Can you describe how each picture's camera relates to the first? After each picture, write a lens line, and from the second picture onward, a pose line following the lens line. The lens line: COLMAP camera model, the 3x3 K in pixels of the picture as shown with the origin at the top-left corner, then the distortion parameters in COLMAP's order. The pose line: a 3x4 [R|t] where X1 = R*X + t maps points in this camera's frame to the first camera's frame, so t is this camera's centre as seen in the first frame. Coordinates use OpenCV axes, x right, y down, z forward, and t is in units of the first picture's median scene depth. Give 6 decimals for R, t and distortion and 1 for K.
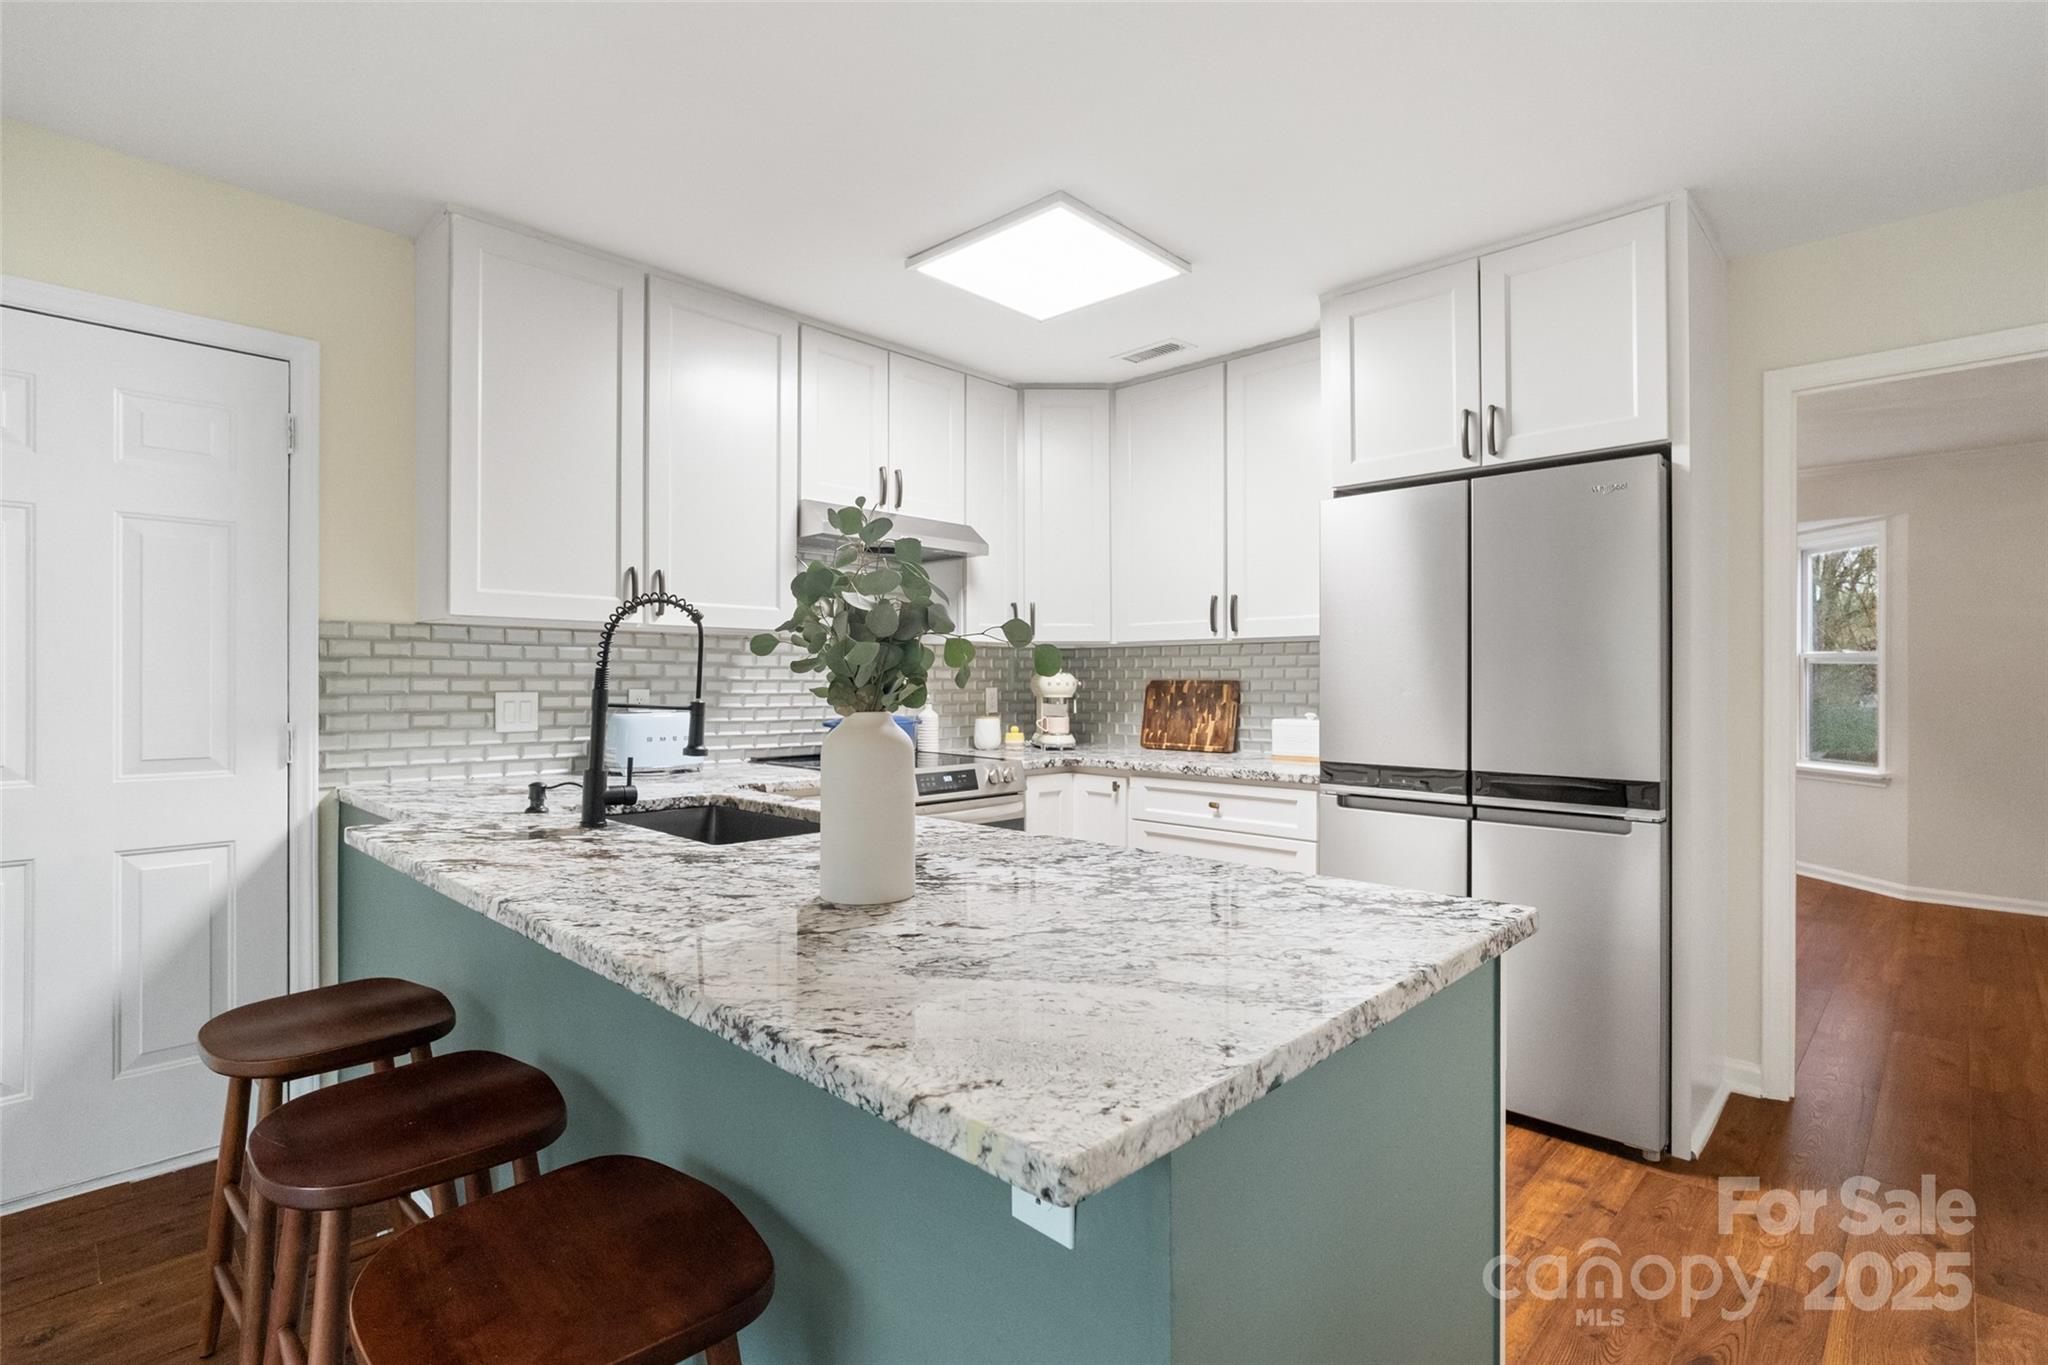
lens RADIAL K [[976.9, 0, 1029.5], [0, 976.9, 675.4], [0, 0, 1]] dist [-0.021641, 0.008752]
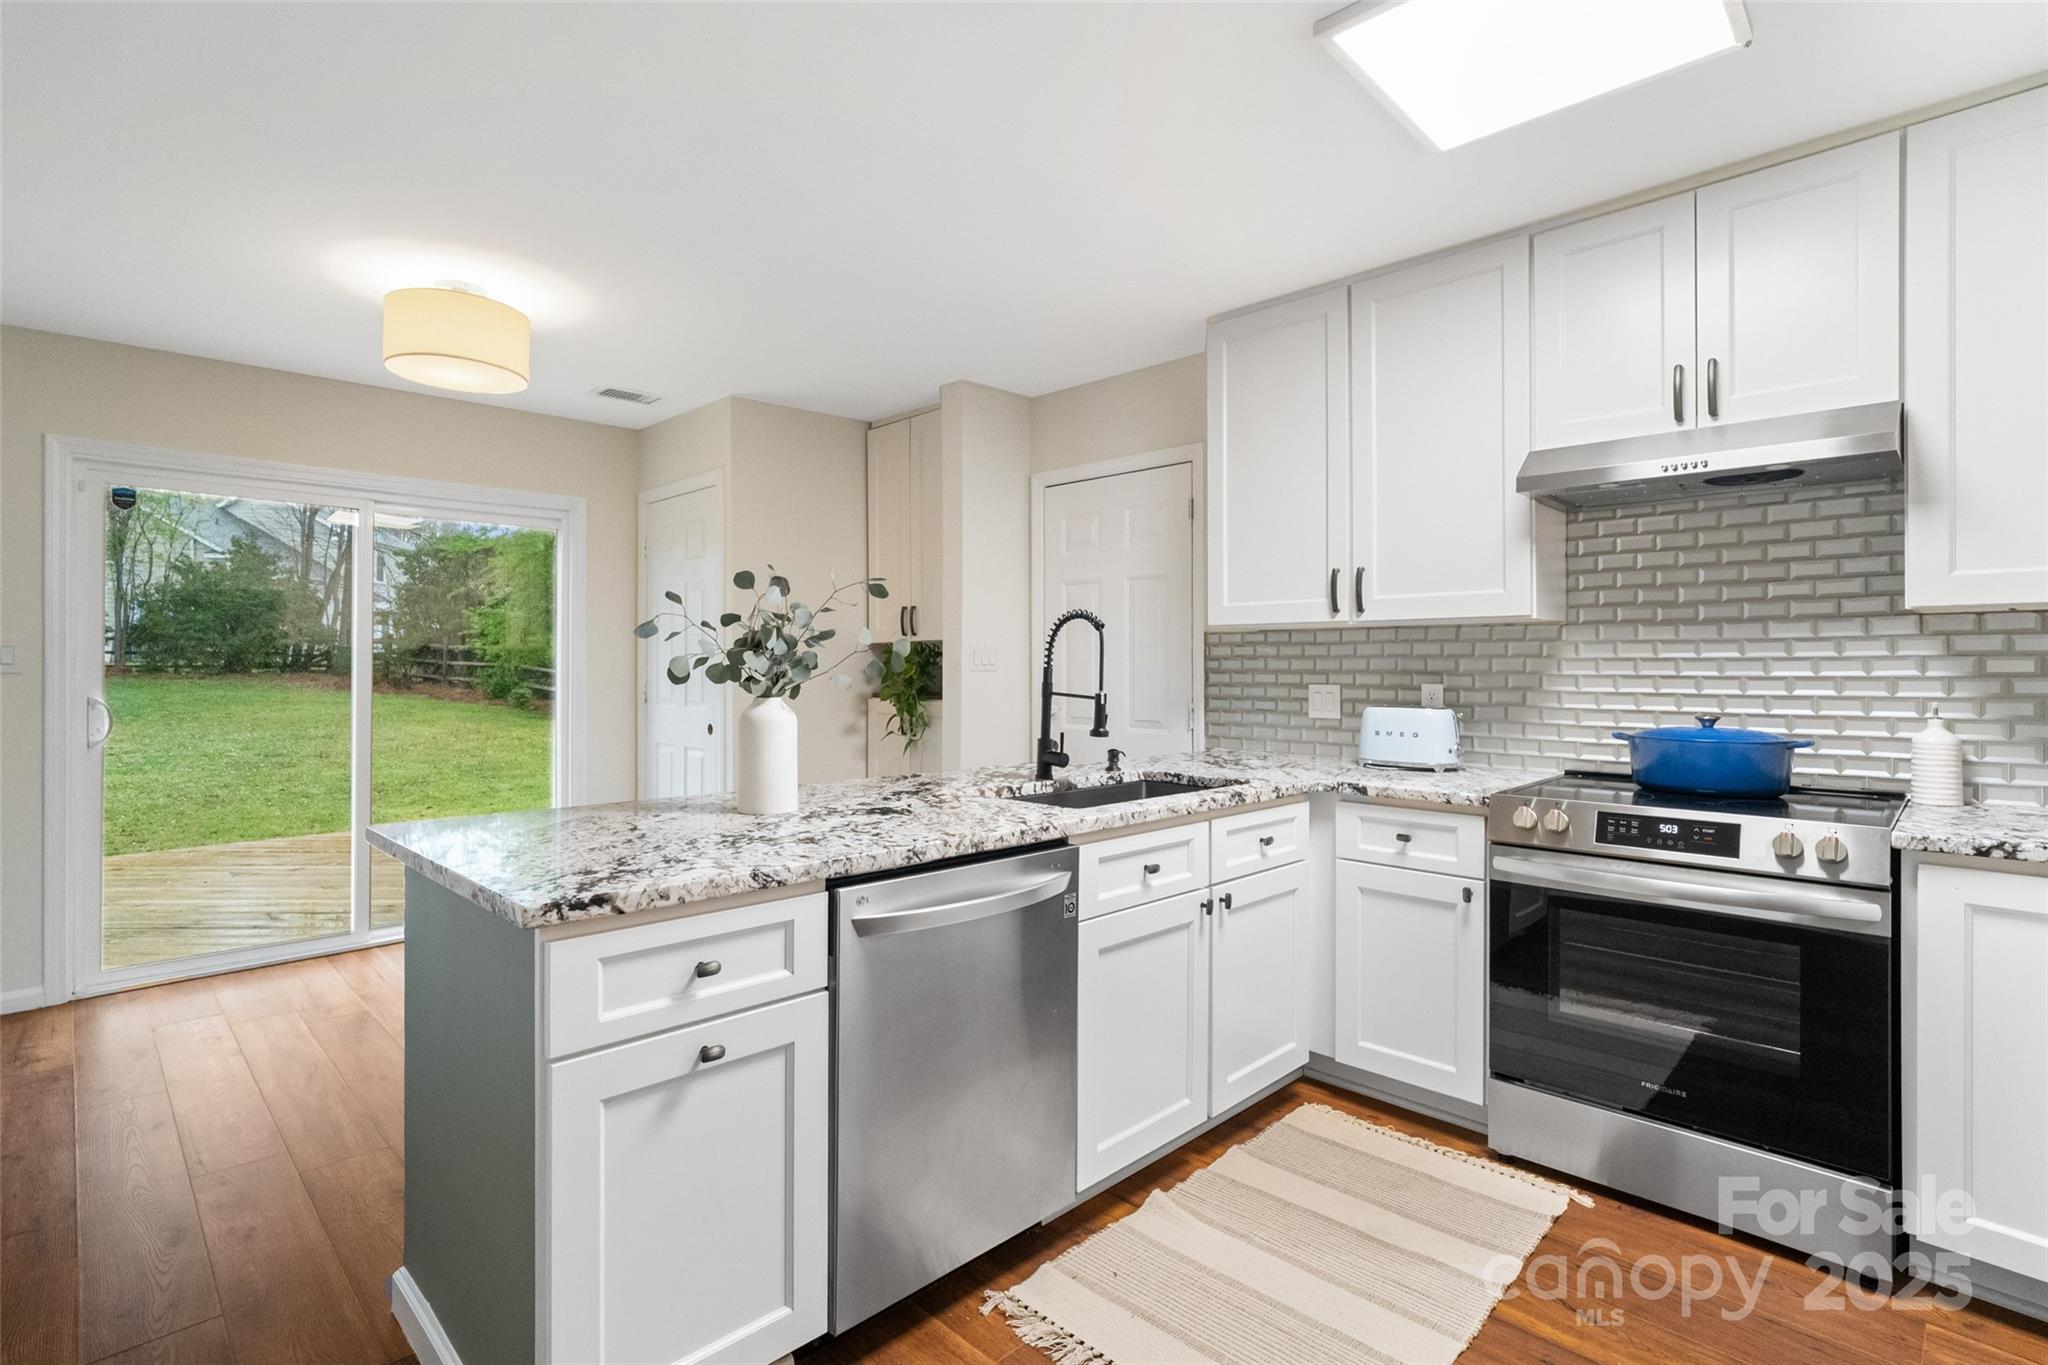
lens RADIAL K [[976.9, 0, 1041.4], [0, 976.9, 677.8], [0, 0, 1]] dist [-0.021641, 0.008752]
pose [[-0.016521, 0.009118, -0.999822, 0.688519], [0.004086, 0.999951, 0.009052, -0.003146], [0.999855, -0.003935, -0.016558, 0.721763]]
